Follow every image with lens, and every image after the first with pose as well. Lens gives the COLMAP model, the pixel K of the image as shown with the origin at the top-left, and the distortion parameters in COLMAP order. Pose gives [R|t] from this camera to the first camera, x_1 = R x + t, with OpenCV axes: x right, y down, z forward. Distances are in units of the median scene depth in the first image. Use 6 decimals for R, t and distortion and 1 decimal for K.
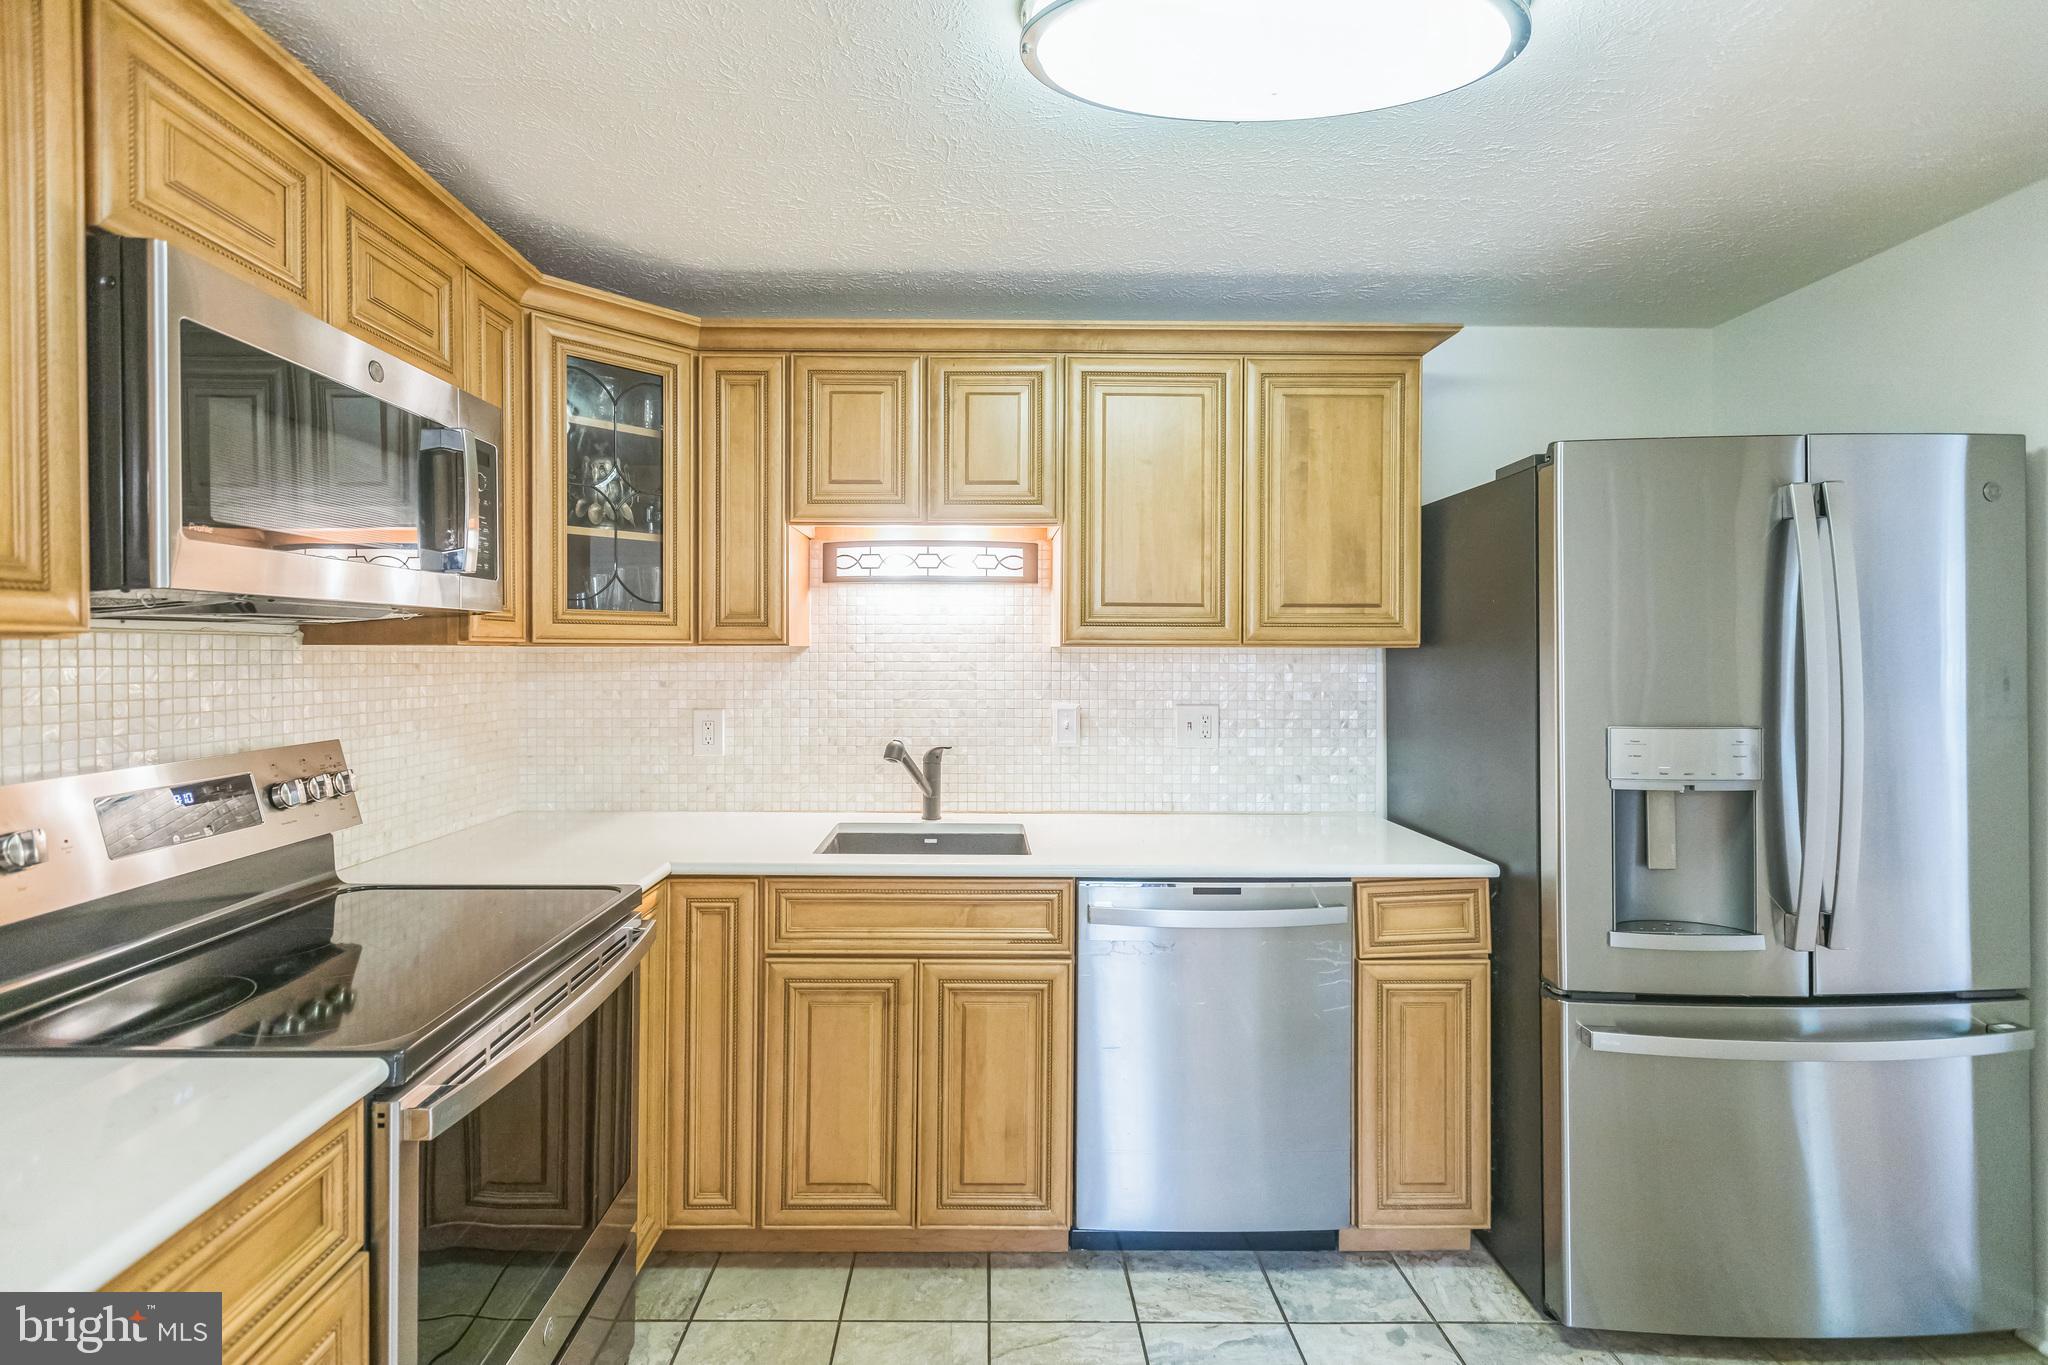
lens RADIAL K [[887.3, 0, 1024.0], [0, 887.3, 682.5], [0, 0, 1]] dist [0.000899, 0.000074]
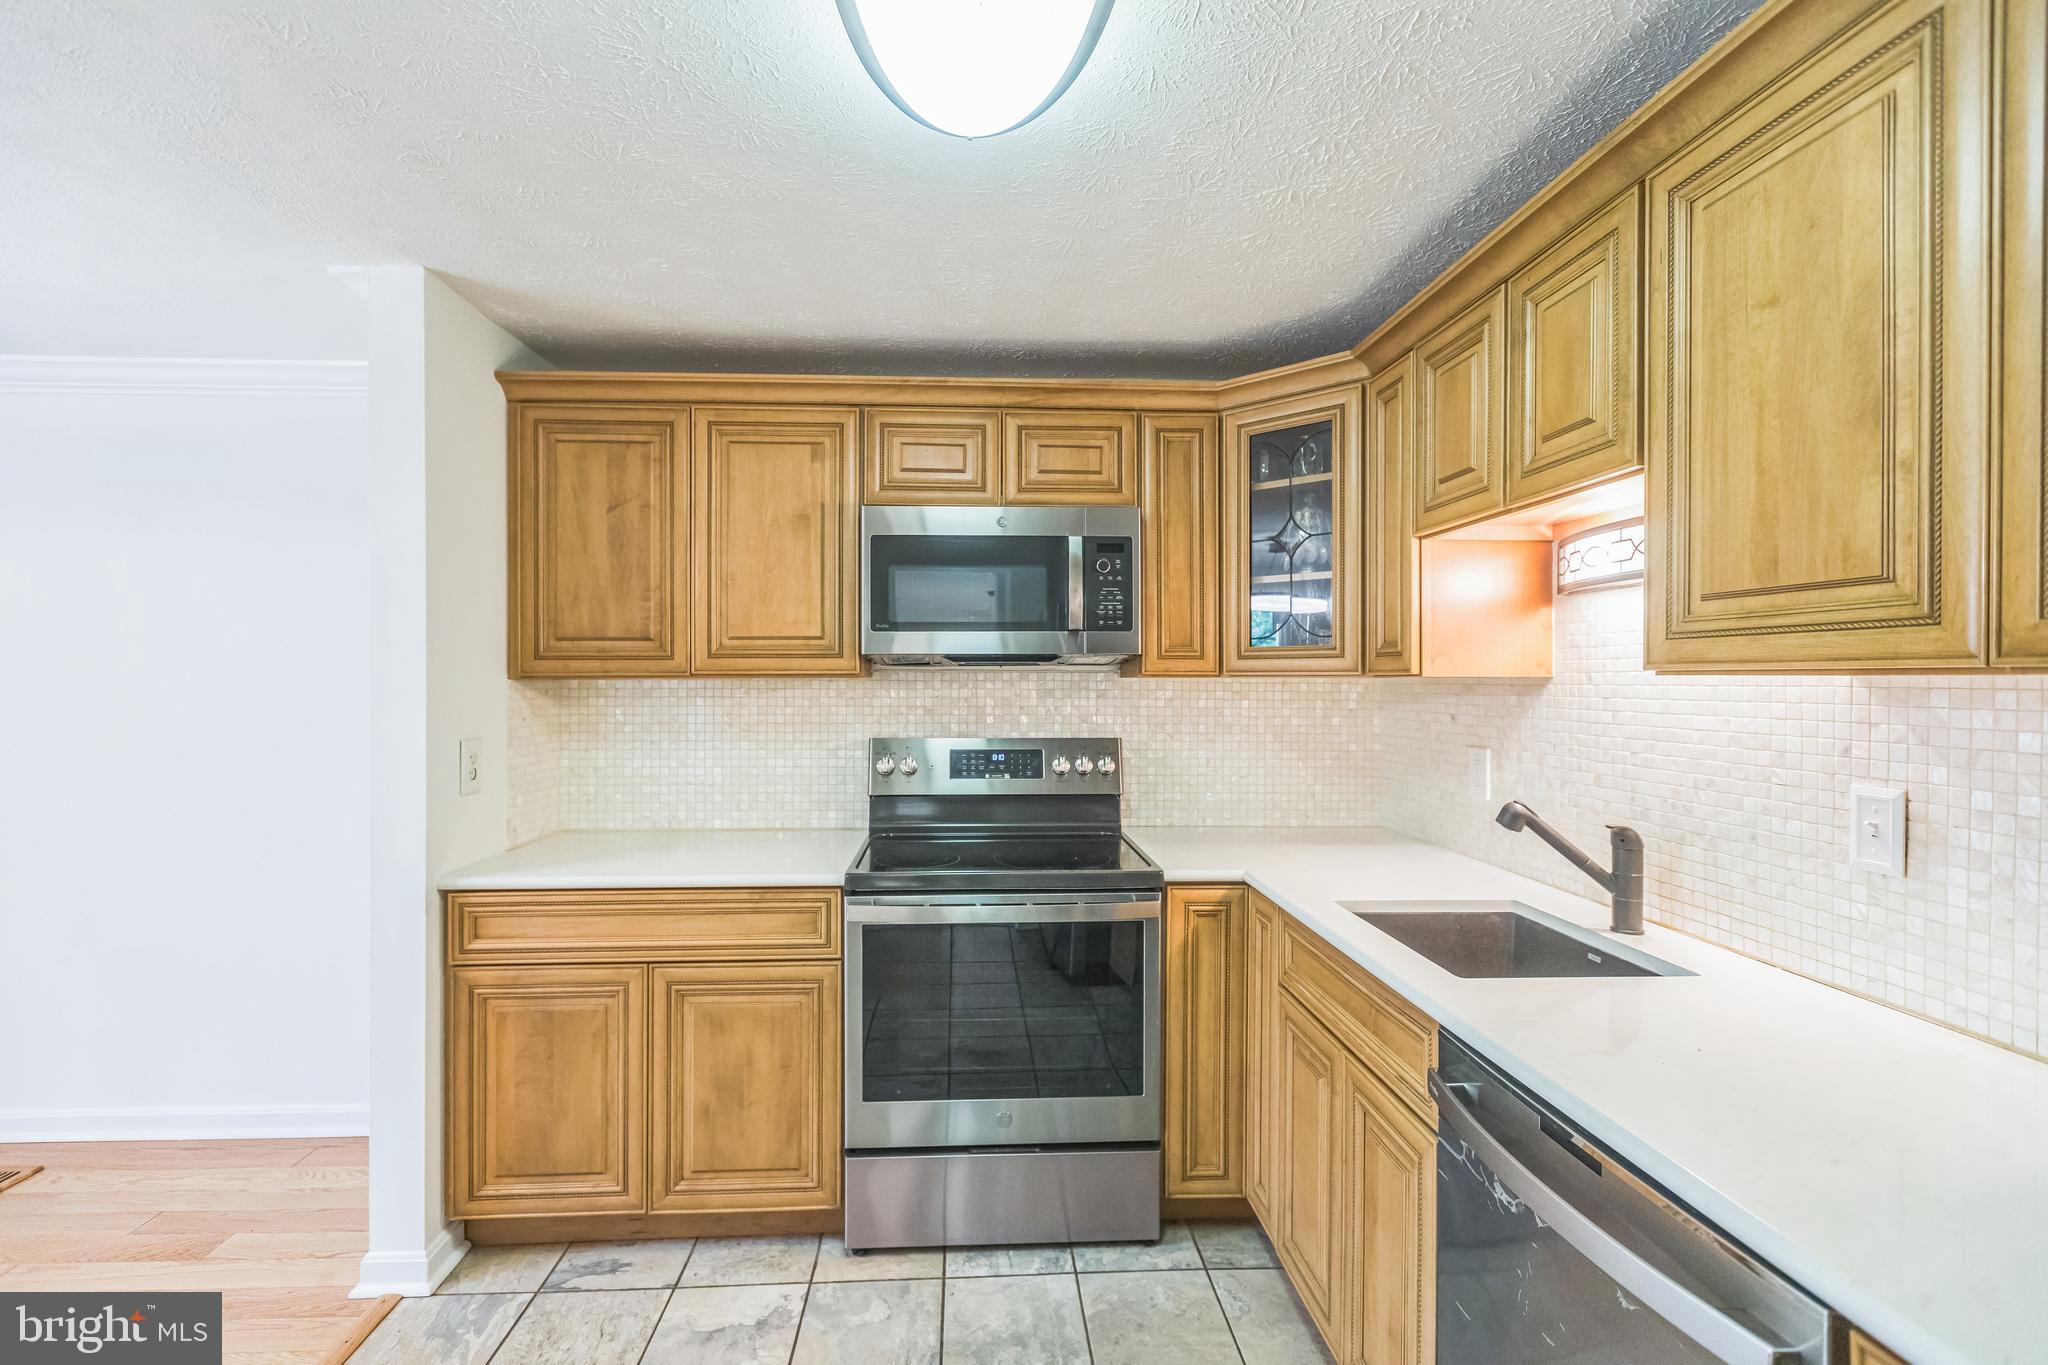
lens RADIAL K [[912.3, 0, 1018.1], [0, 912.3, 662.7], [0, 0, 1]] dist [0.001846, 0.000051]
pose [[0.057478, -0.018324, -0.998179, 0.618302], [-0.031934, 0.999286, -0.020183, -0.024107], [0.997836, 0.033036, 0.056852, 0.558269]]
